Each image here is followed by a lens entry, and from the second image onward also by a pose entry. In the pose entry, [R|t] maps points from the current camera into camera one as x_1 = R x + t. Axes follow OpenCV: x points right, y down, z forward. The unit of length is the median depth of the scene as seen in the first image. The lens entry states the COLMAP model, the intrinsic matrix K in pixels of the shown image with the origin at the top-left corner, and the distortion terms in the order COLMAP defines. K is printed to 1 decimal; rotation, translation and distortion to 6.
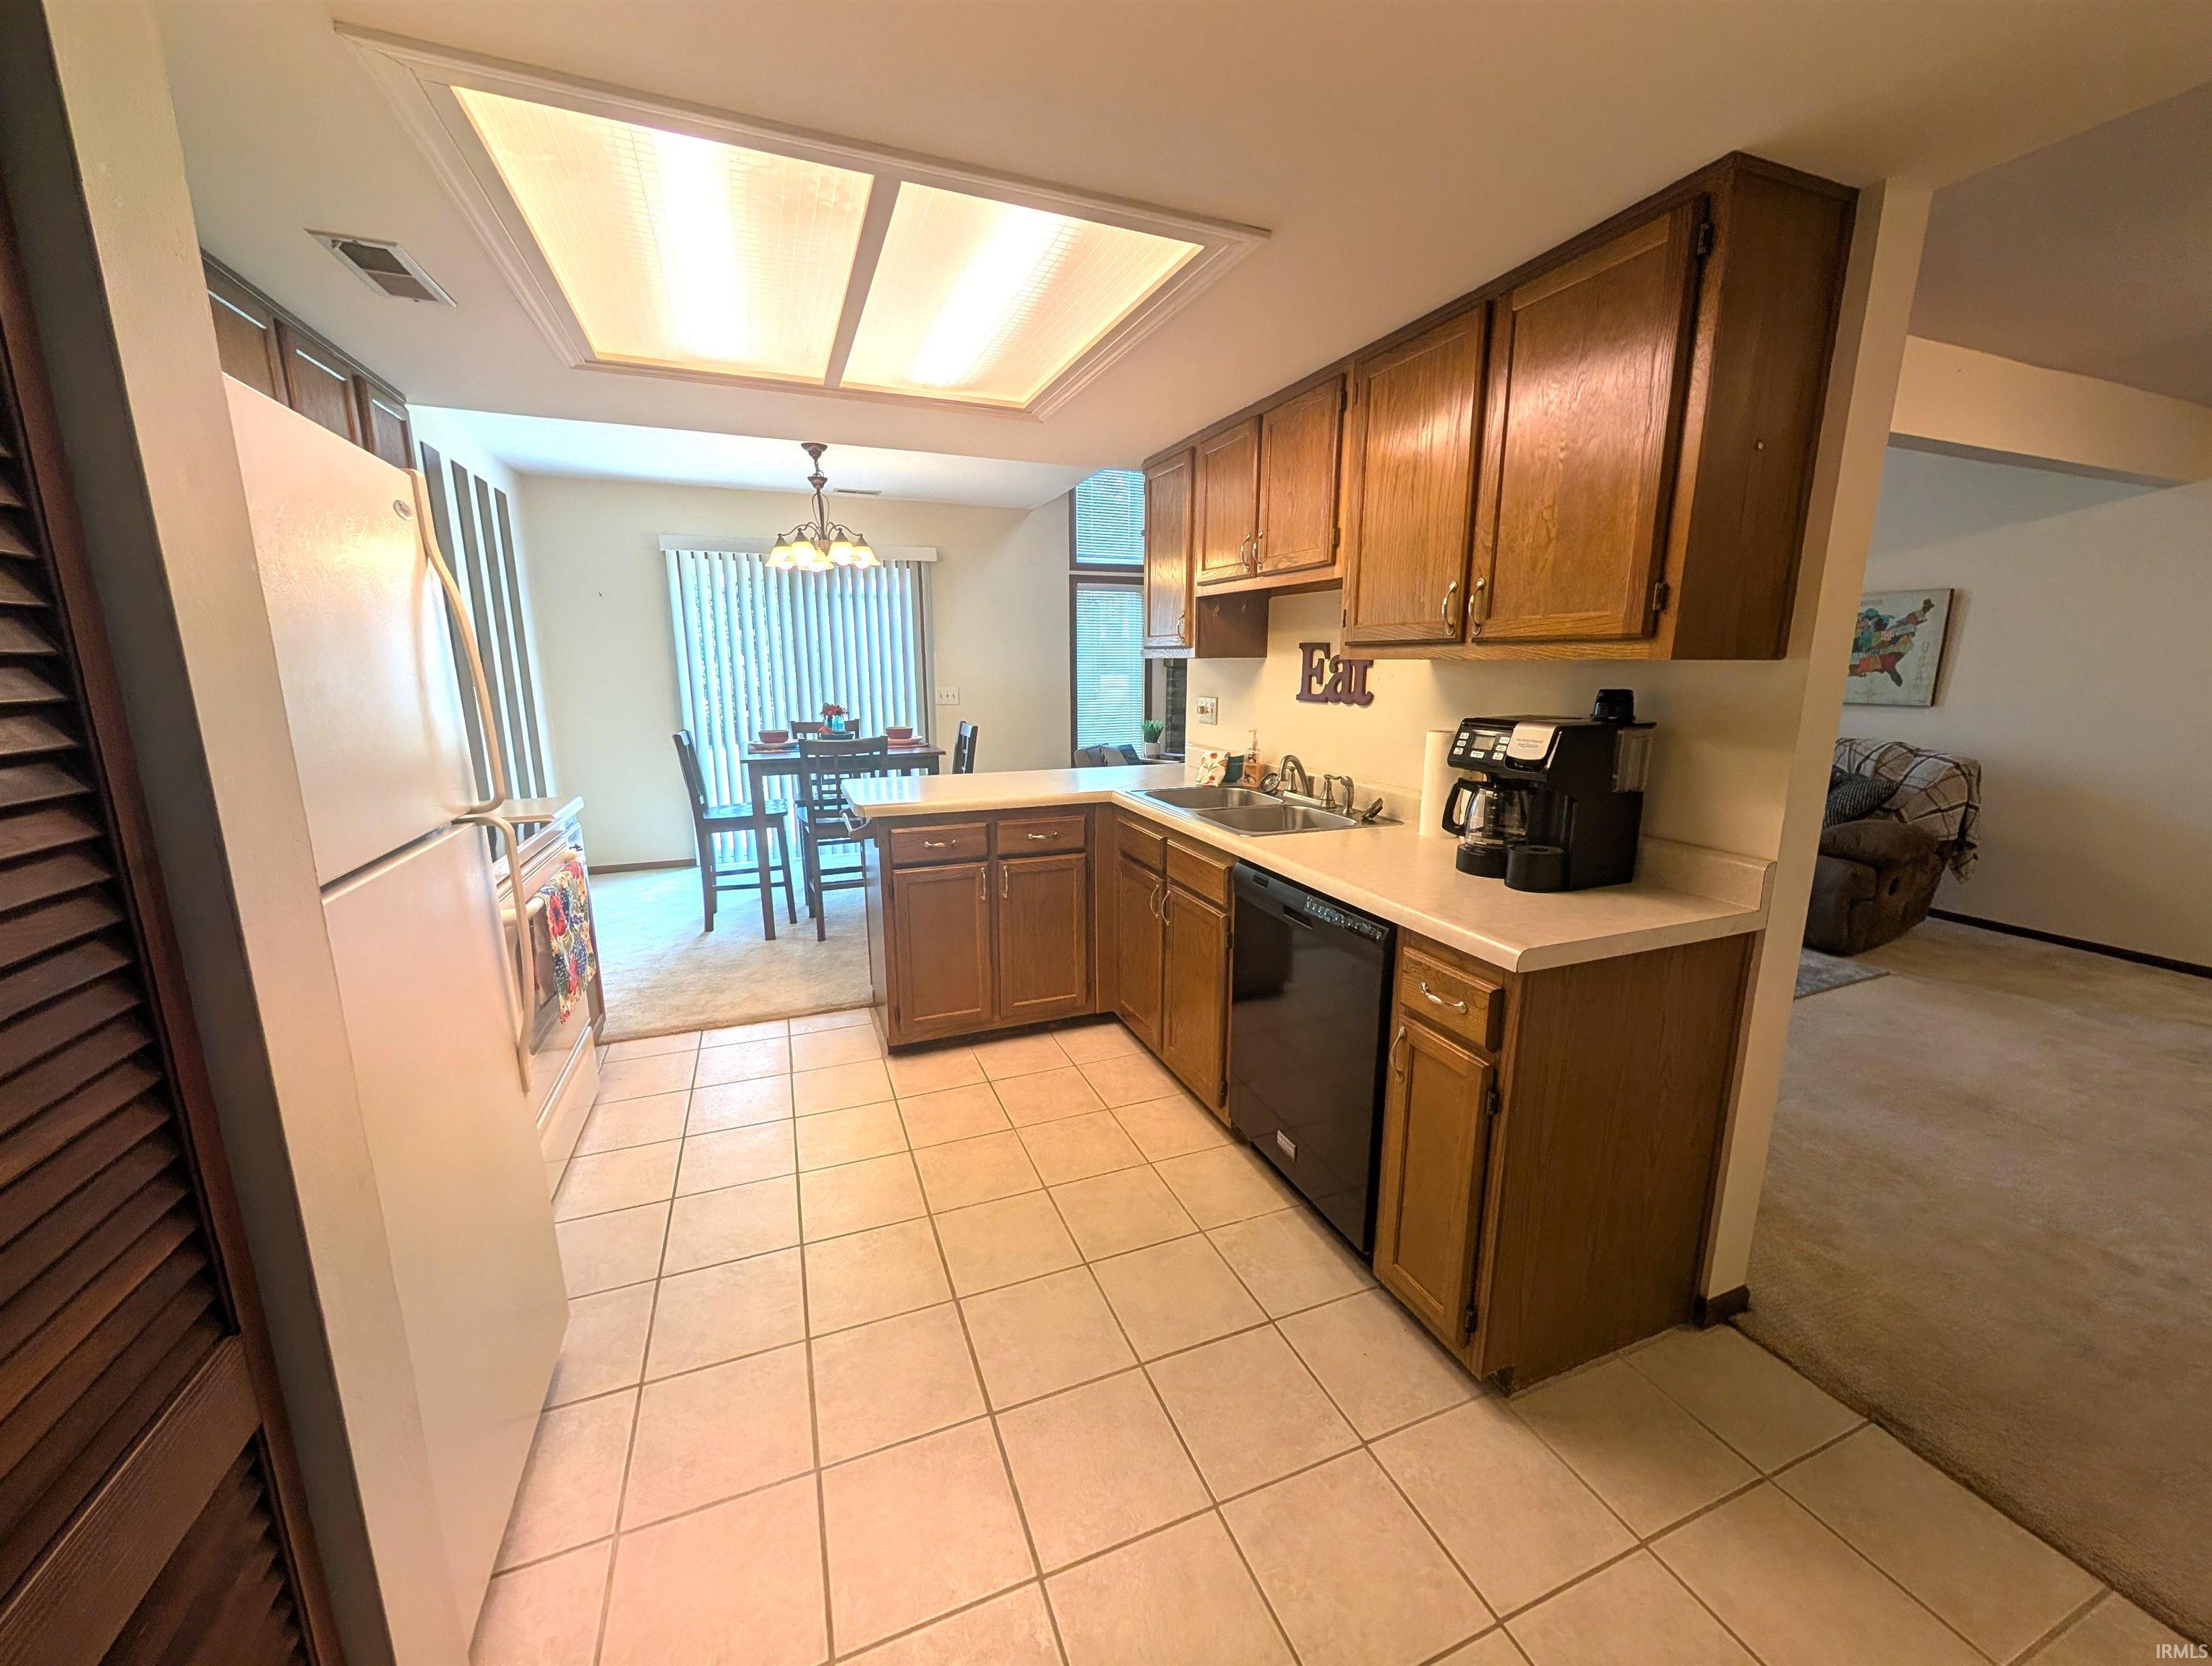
lens RADIAL K [[836.8, 0, 1101.4], [0, 836.8, 831.3], [0, 0, 1]] dist [-0.000006, 0.000123]
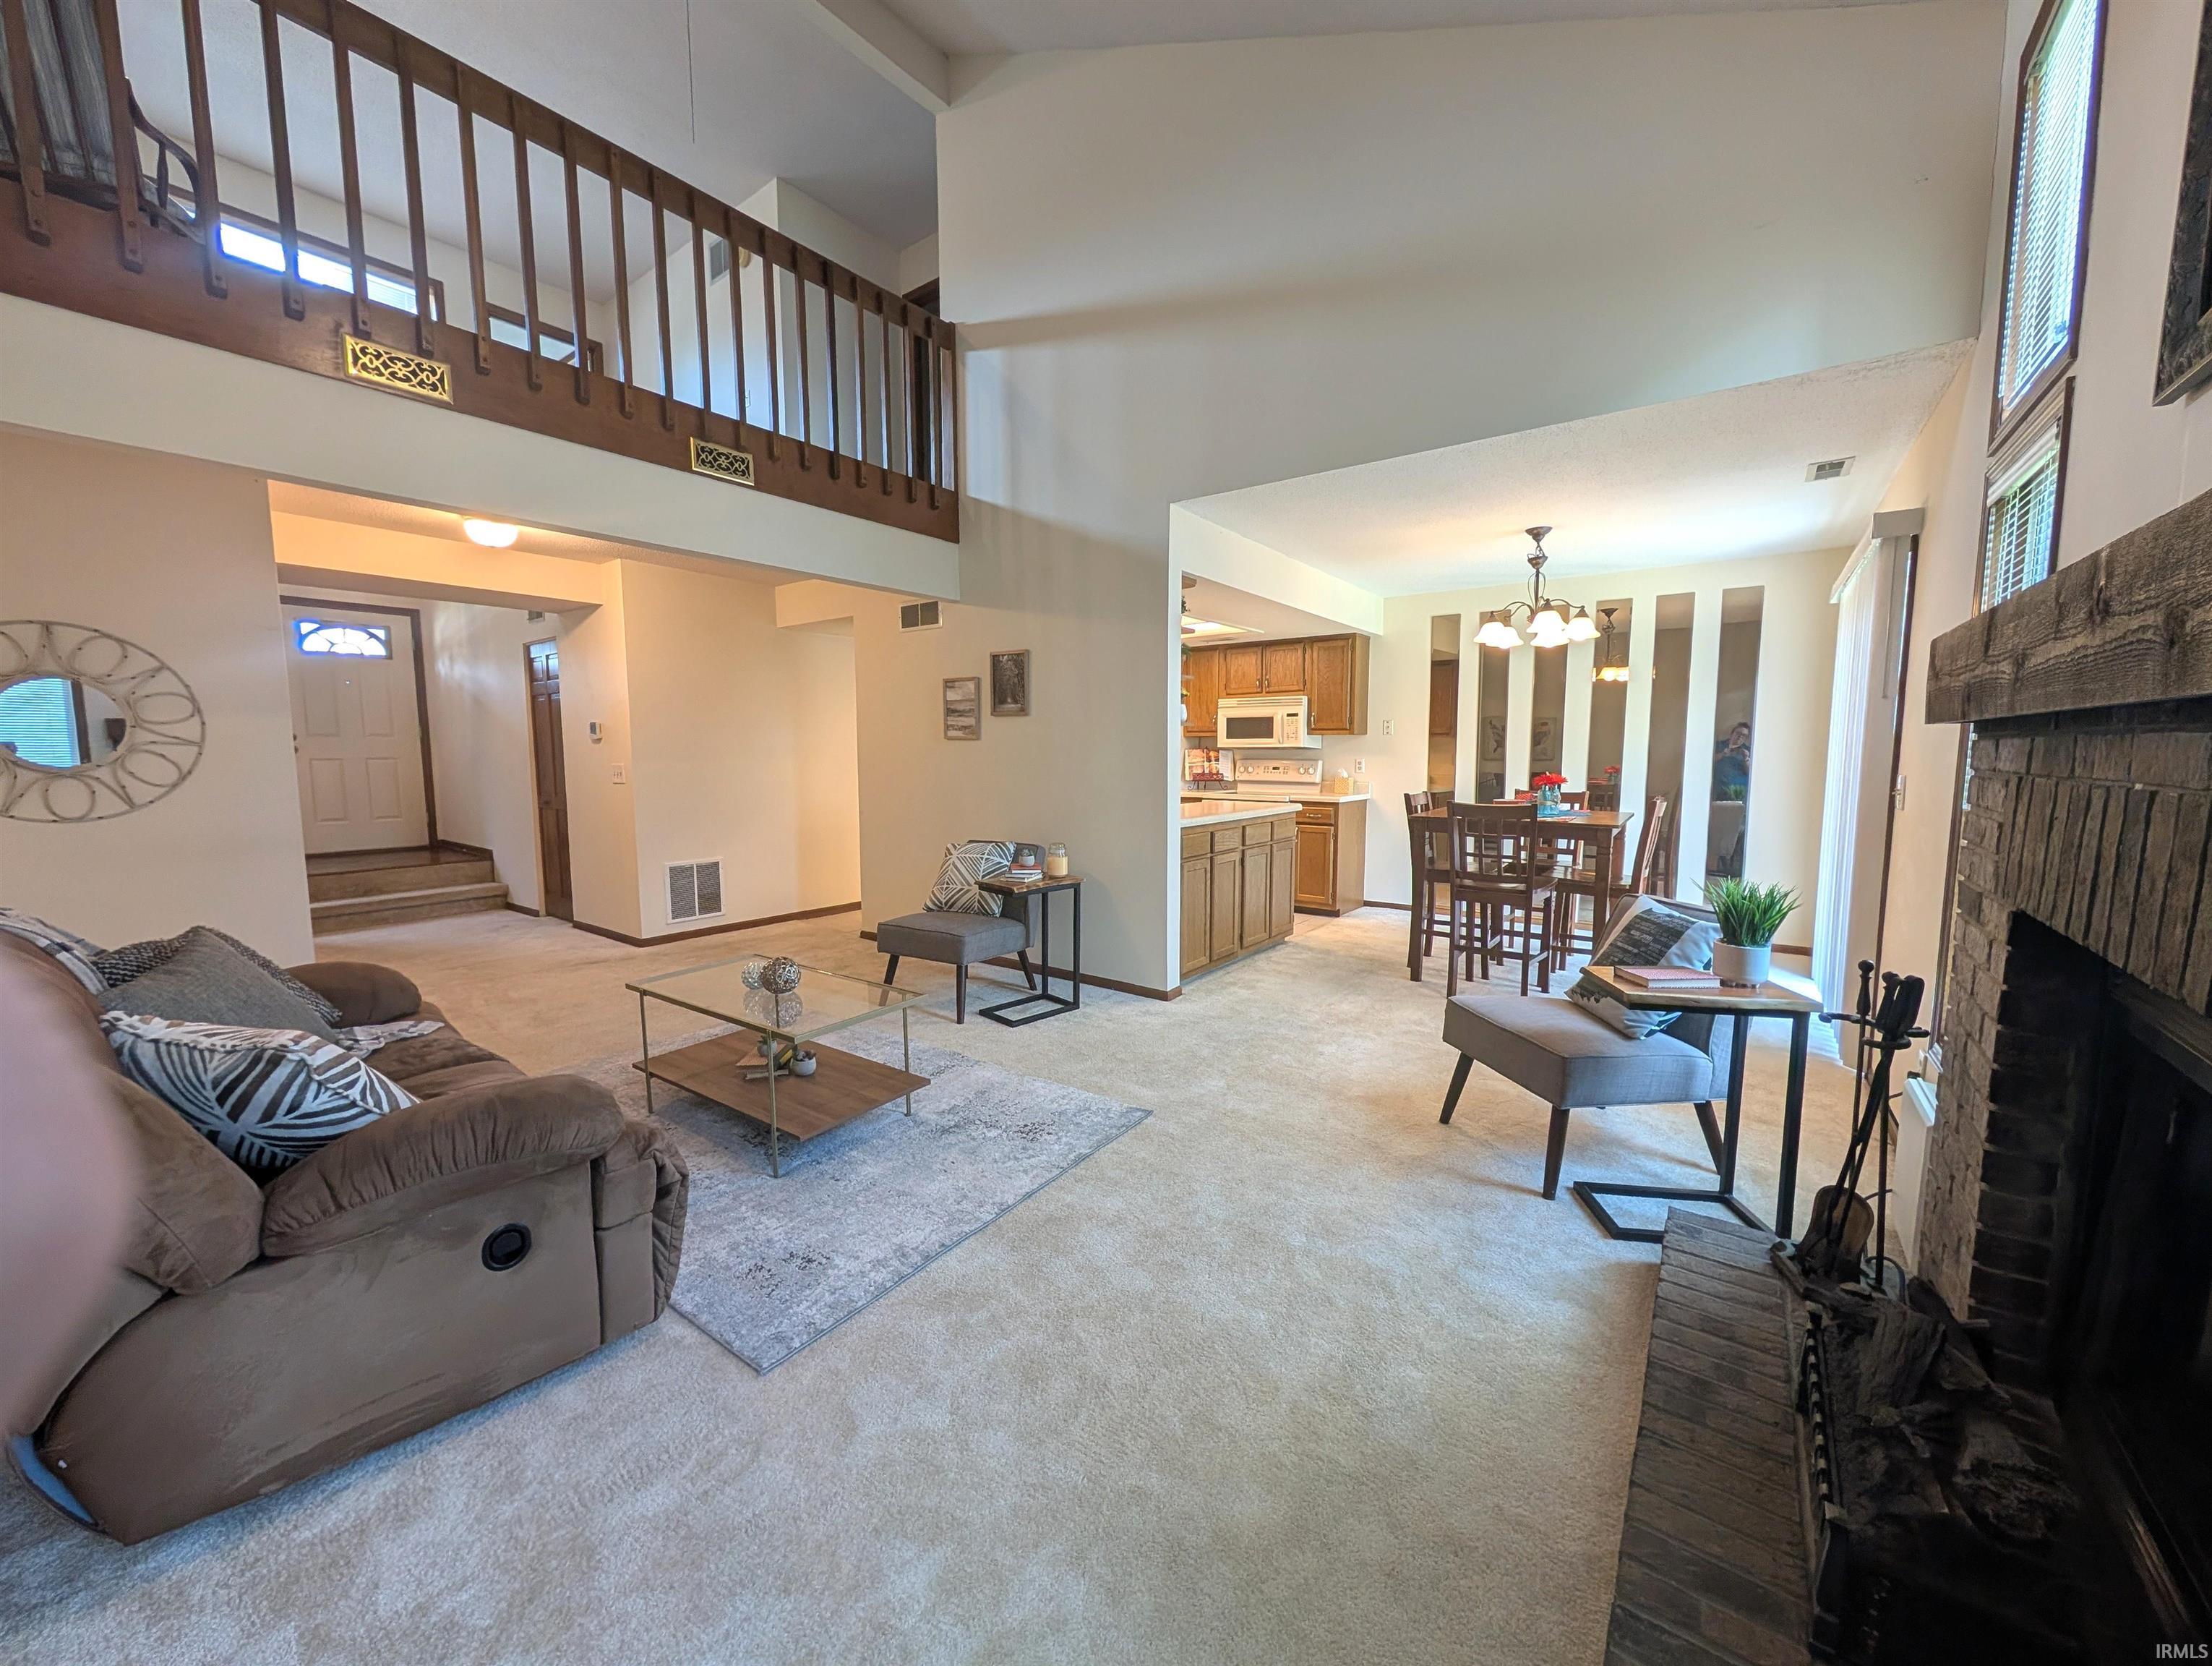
lens RADIAL K [[836.8, 0, 1098.6], [0, 836.8, 832.6], [0, 0, 1]] dist [-0.000006, 0.000123]
pose [[-0.855552, 0.053383, -0.514958, 0.988981], [-0.101819, 0.957894, 0.268462, -0.455859], [0.507606, 0.282116, -0.814092, 2.394868]]
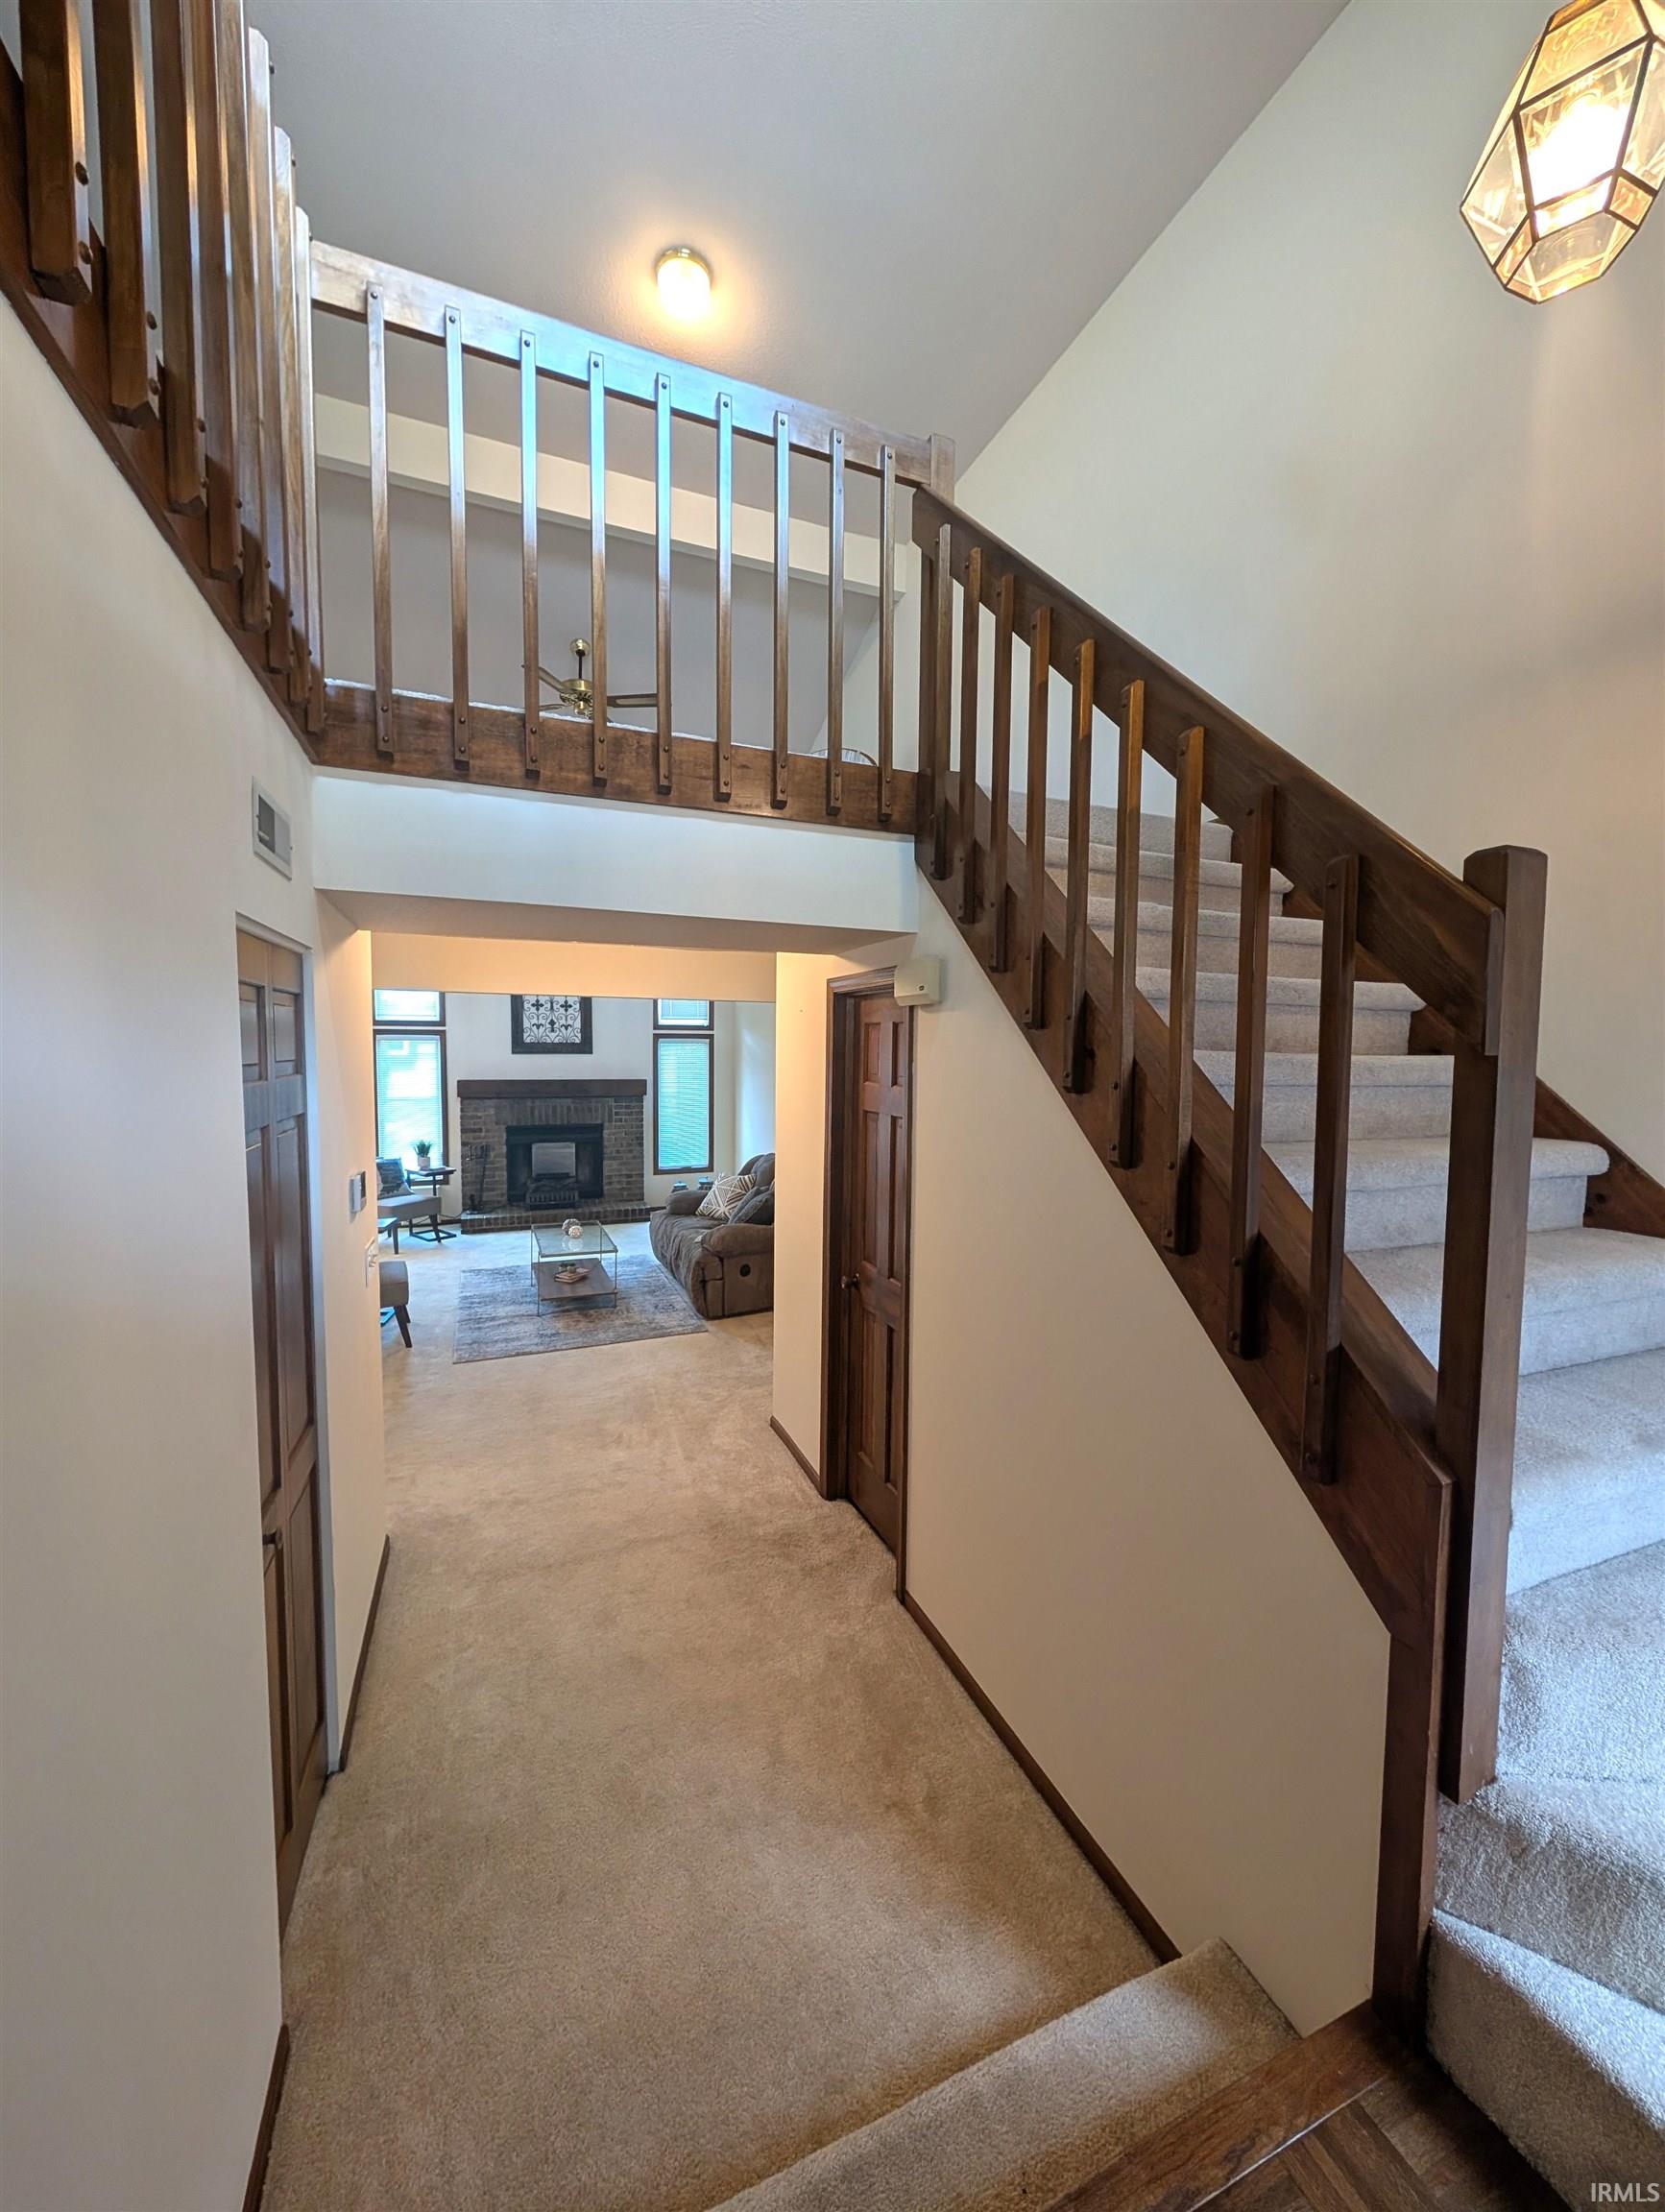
lens RADIAL K [[836.7, 0, 835.0], [0, 836.7, 1097.0], [0, 0, 1]] dist [-0.000006, 0.000123]
pose [[0.999942, 0.008409, 0.006670, 1.449257], [-0.007348, 0.989317, -0.145598, -0.027920], [-0.007823, 0.145541, 0.989321, -0.624475]]
